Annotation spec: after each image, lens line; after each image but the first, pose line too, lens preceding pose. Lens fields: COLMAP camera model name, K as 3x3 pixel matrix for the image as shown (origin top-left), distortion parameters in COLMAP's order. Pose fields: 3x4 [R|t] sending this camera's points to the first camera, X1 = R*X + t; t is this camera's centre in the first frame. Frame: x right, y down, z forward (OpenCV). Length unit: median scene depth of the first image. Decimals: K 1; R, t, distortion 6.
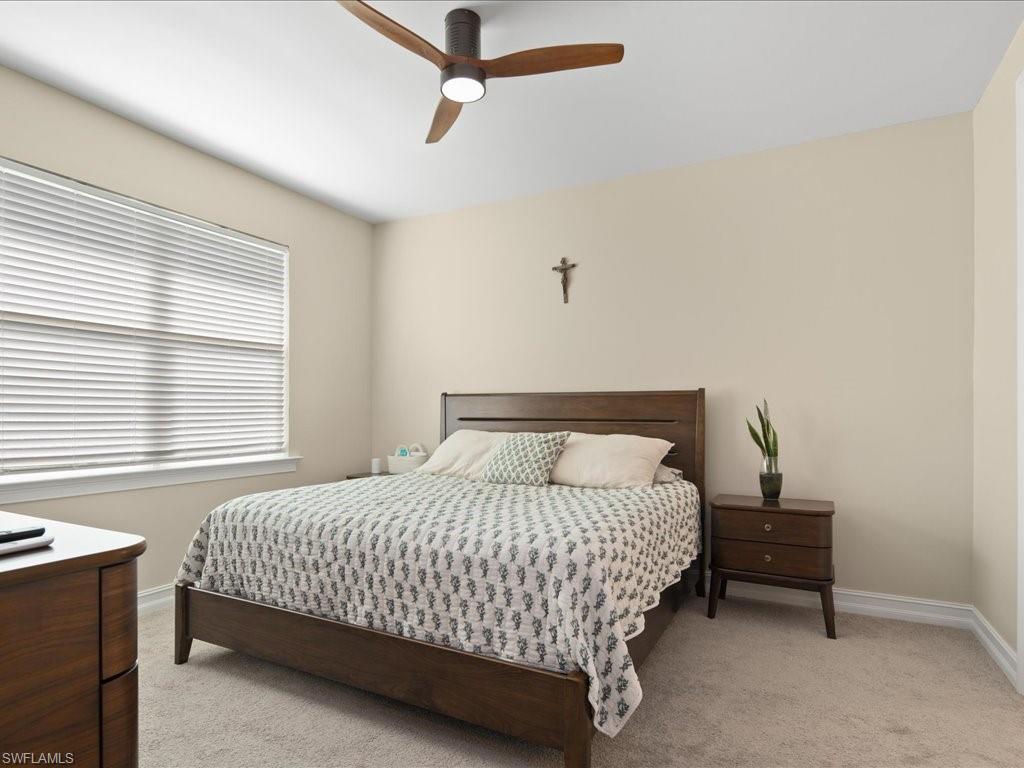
lens RADIAL K [[566.8, 0, 518.7], [0, 566.8, 391.2], [0, 0, 1]] dist [0.001555, -0.000528]
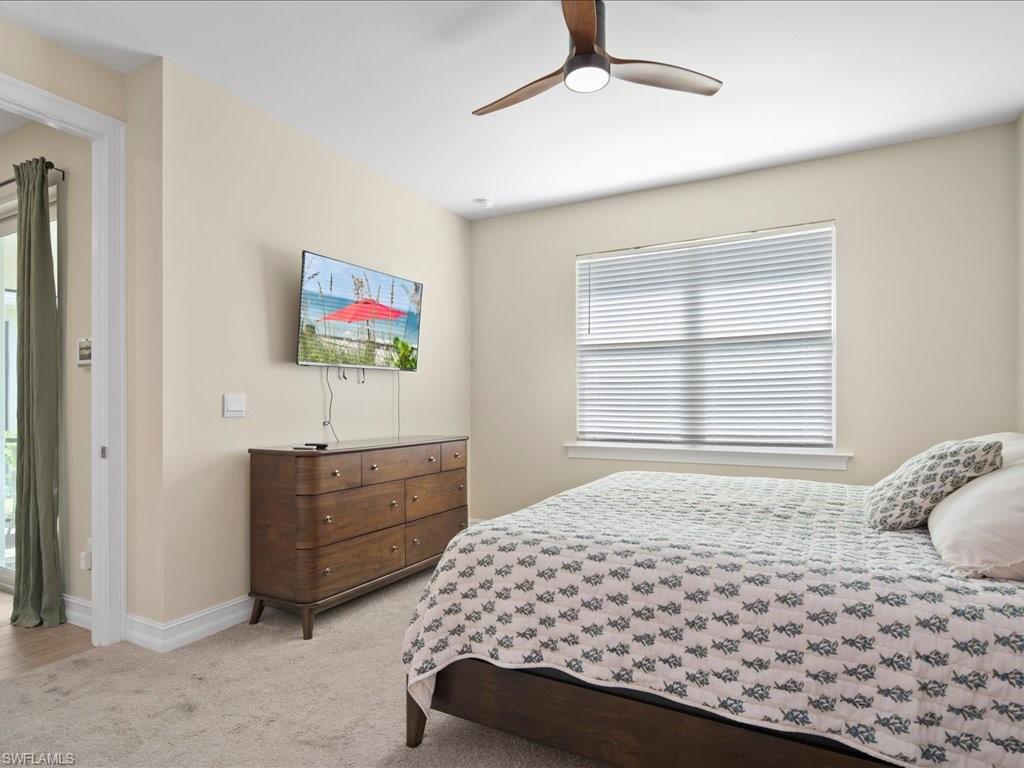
lens RADIAL K [[566.8, 0, 519.0], [0, 566.8, 388.1], [0, 0, 1]] dist [0.001555, -0.000528]
pose [[-0.035113, -0.021540, -0.999151, 0.609072], [0.039365, 0.998962, -0.022919, 0.015146], [0.998608, -0.040137, -0.034229, 0.631482]]
